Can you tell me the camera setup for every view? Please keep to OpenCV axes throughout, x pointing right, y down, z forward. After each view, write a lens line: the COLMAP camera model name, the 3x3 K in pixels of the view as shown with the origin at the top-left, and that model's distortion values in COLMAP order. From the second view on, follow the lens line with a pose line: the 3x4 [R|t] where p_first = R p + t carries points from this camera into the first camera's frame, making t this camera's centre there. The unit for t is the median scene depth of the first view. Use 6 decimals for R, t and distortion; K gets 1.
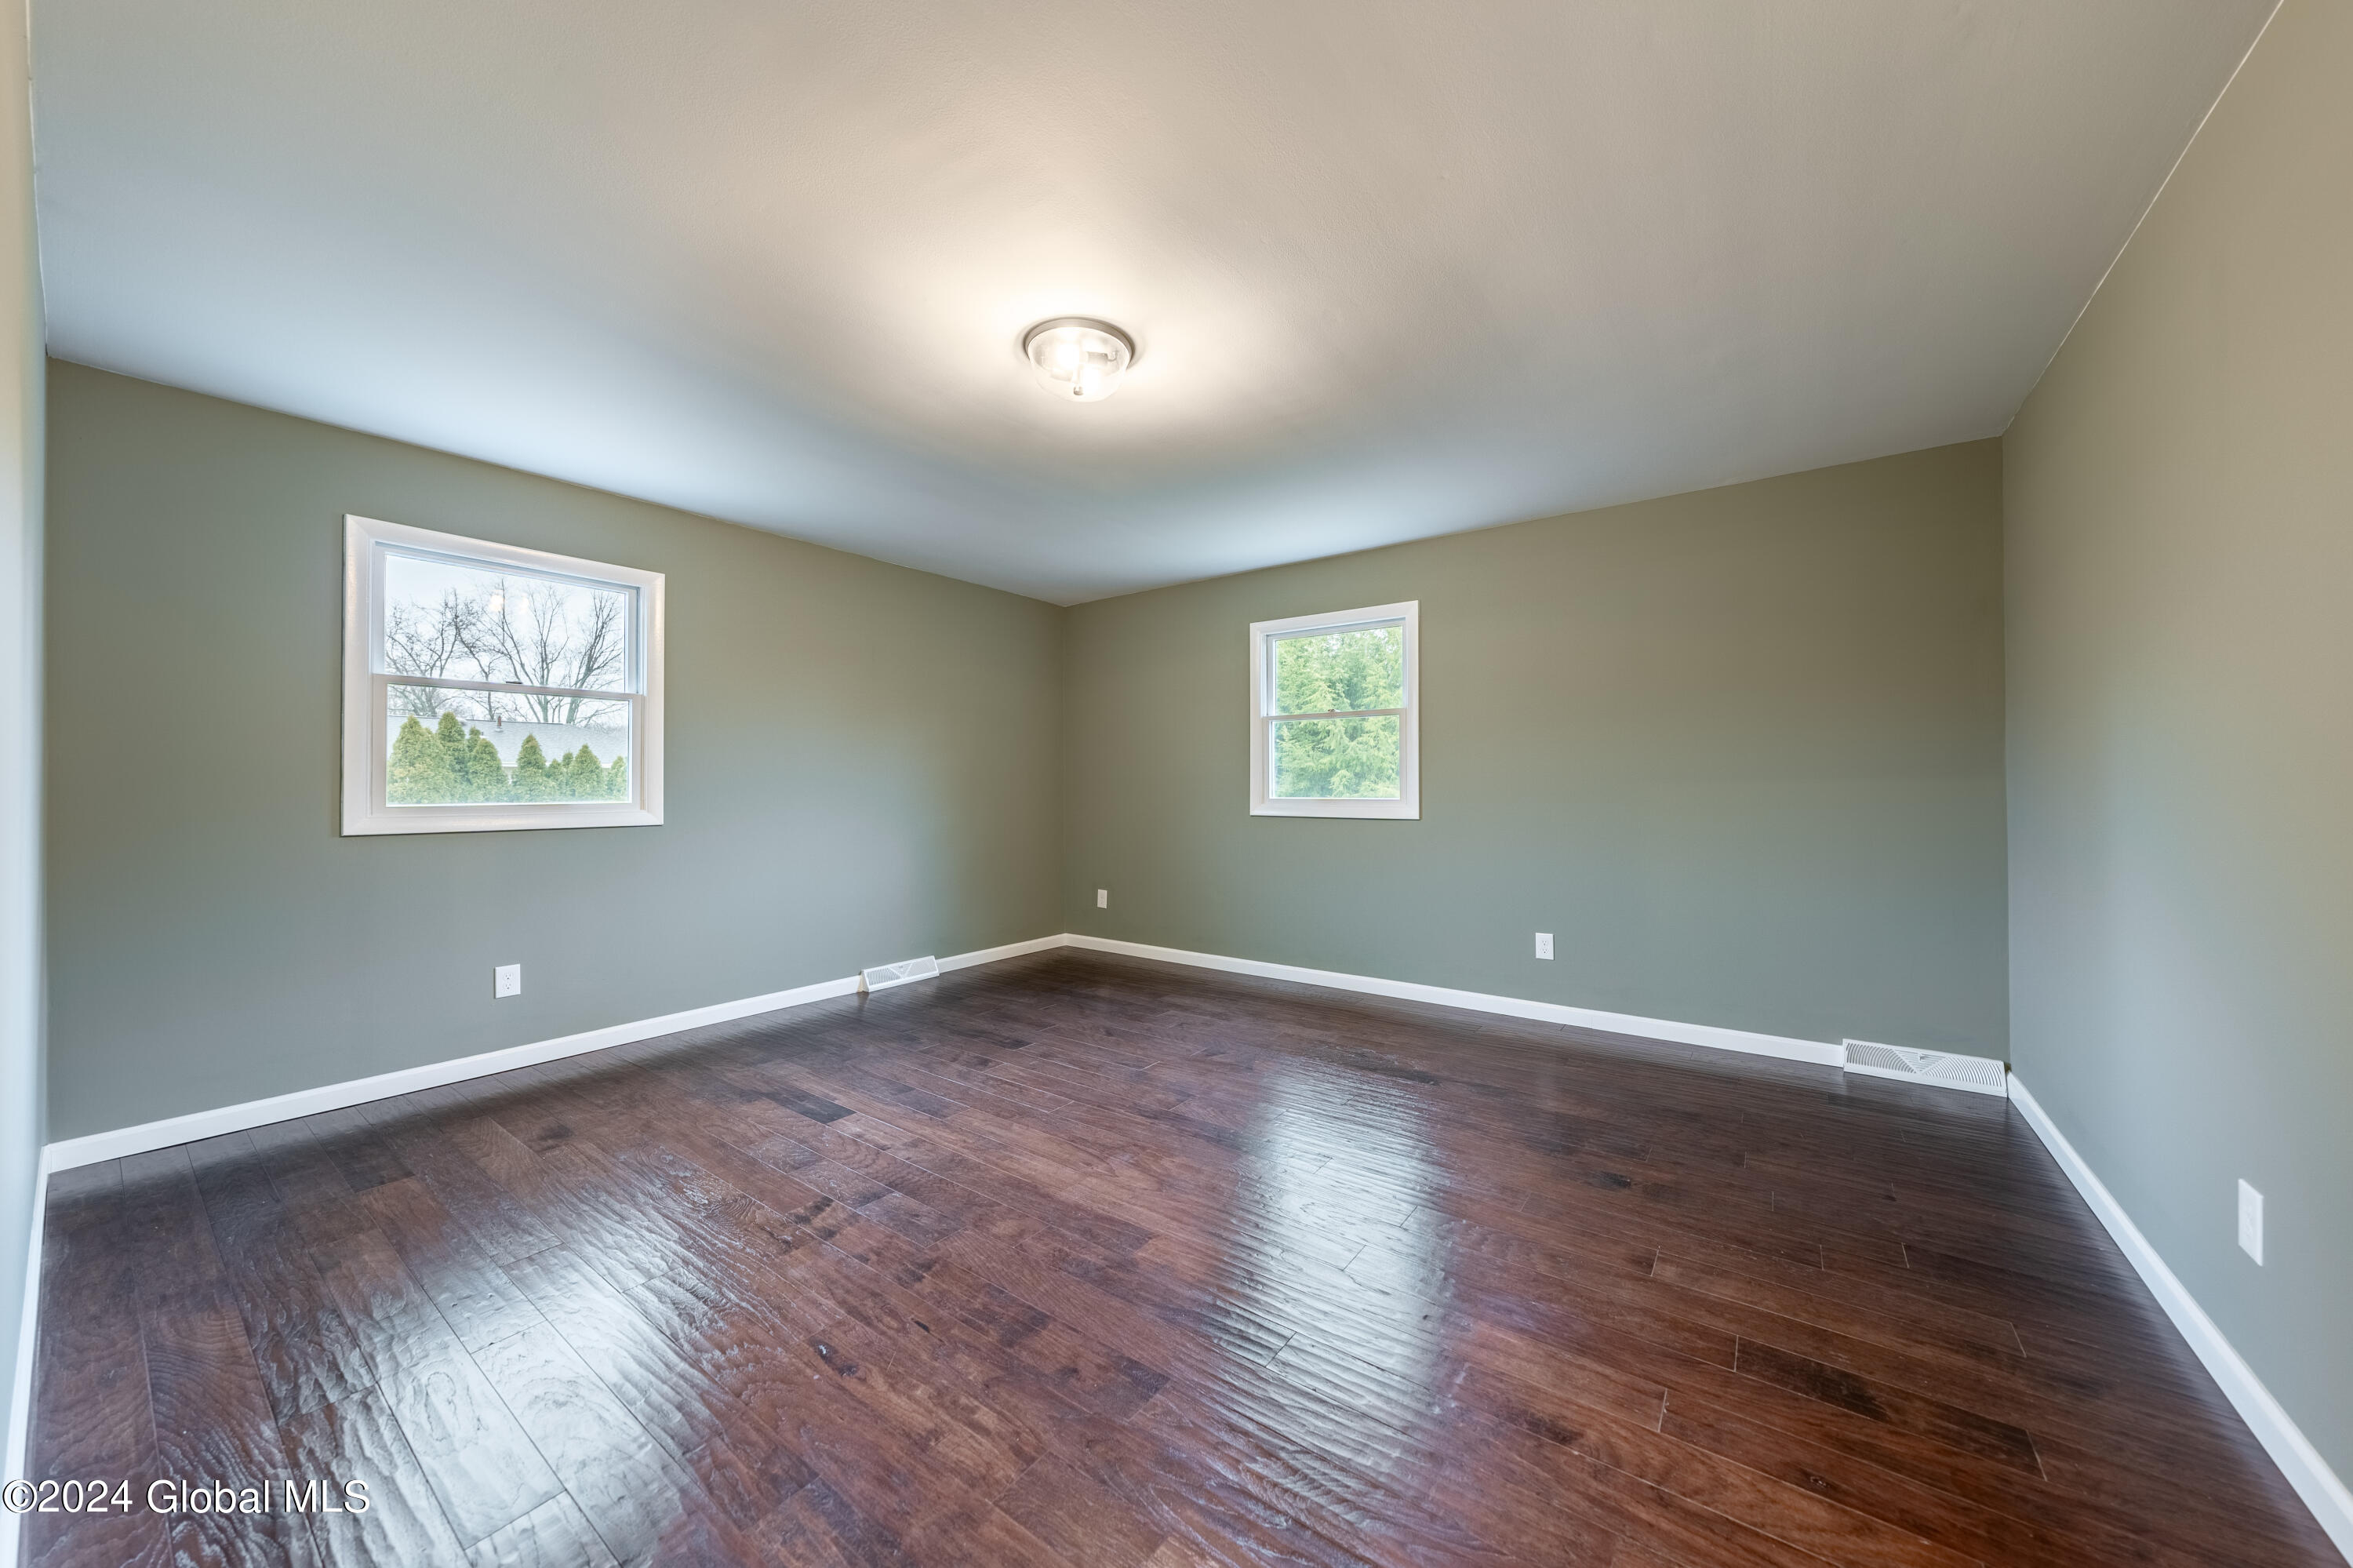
lens RADIAL K [[801.8, 0, 1184.8], [0, 801.8, 774.7], [0, 0, 1]] dist [-0.001362, 0.000411]
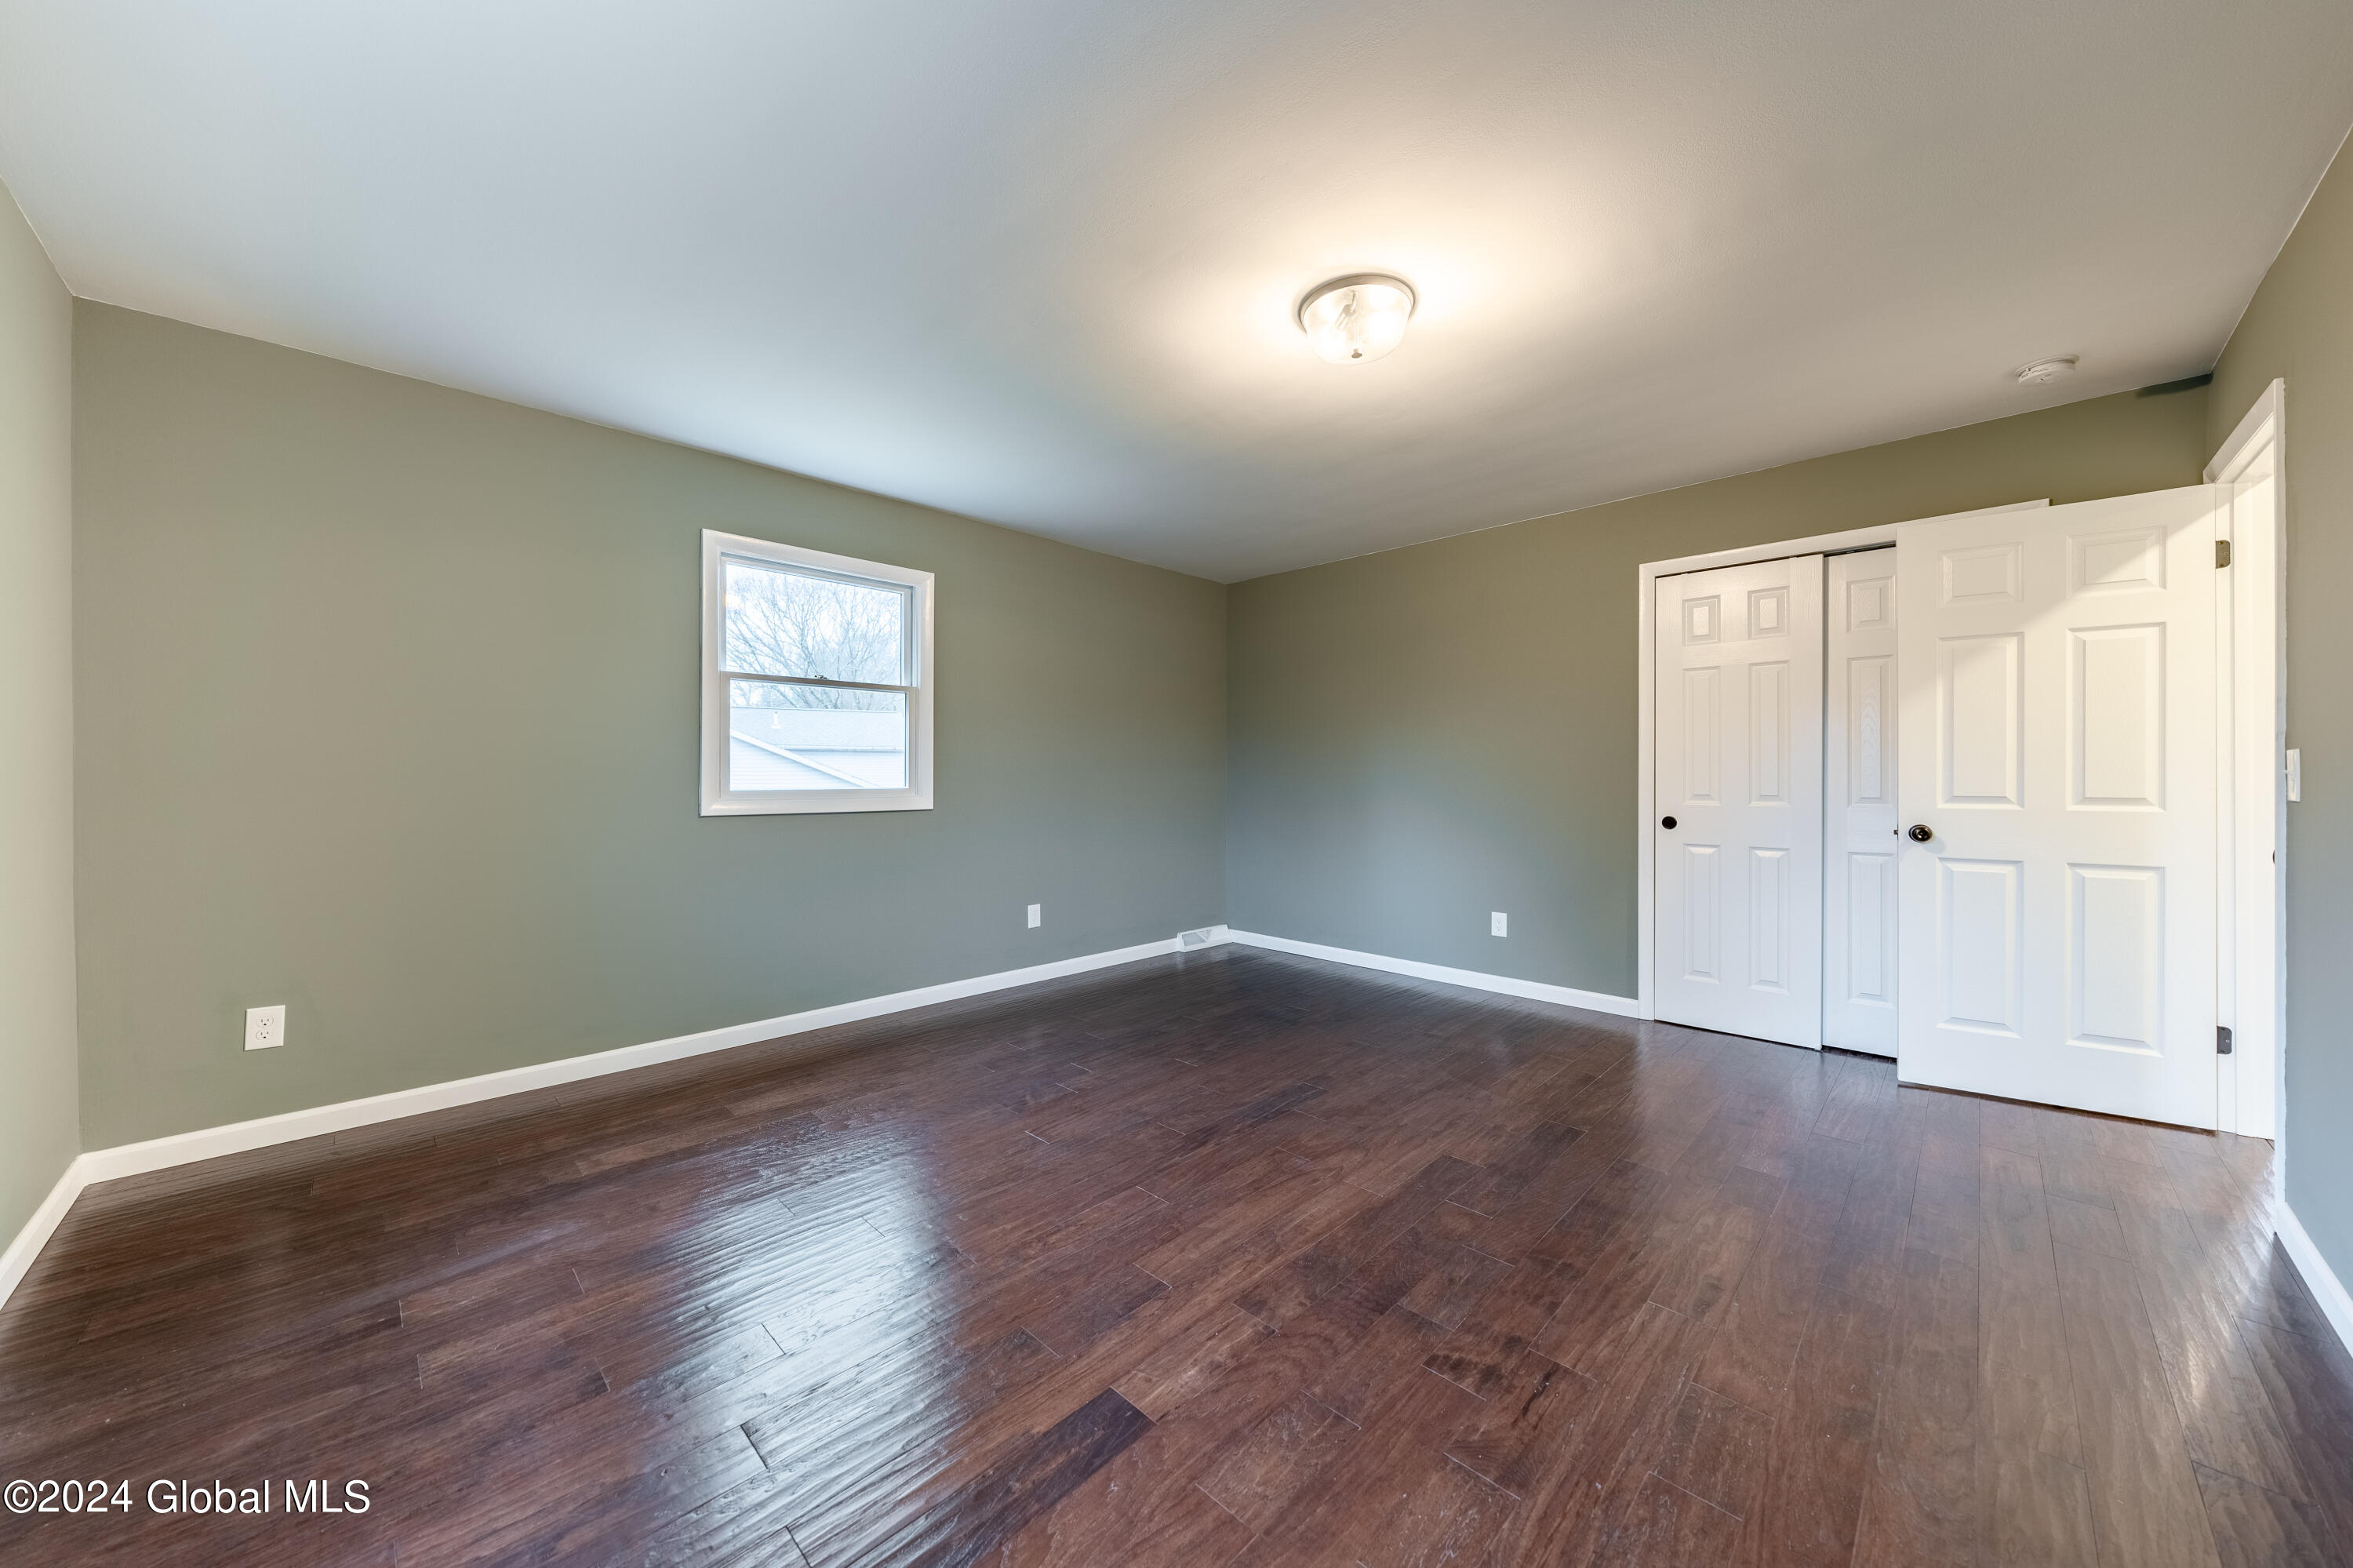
lens RADIAL K [[827.1, 0, 1178.1], [0, 827.1, 772.2], [0, 0, 1]] dist [-0.001189, 0.000036]
pose [[0.148292, 0.007403, 0.988916, -0.980472], [-0.016912, 0.999845, -0.004949, 0.020046], [-0.988799, -0.015991, 0.148394, 0.919540]]
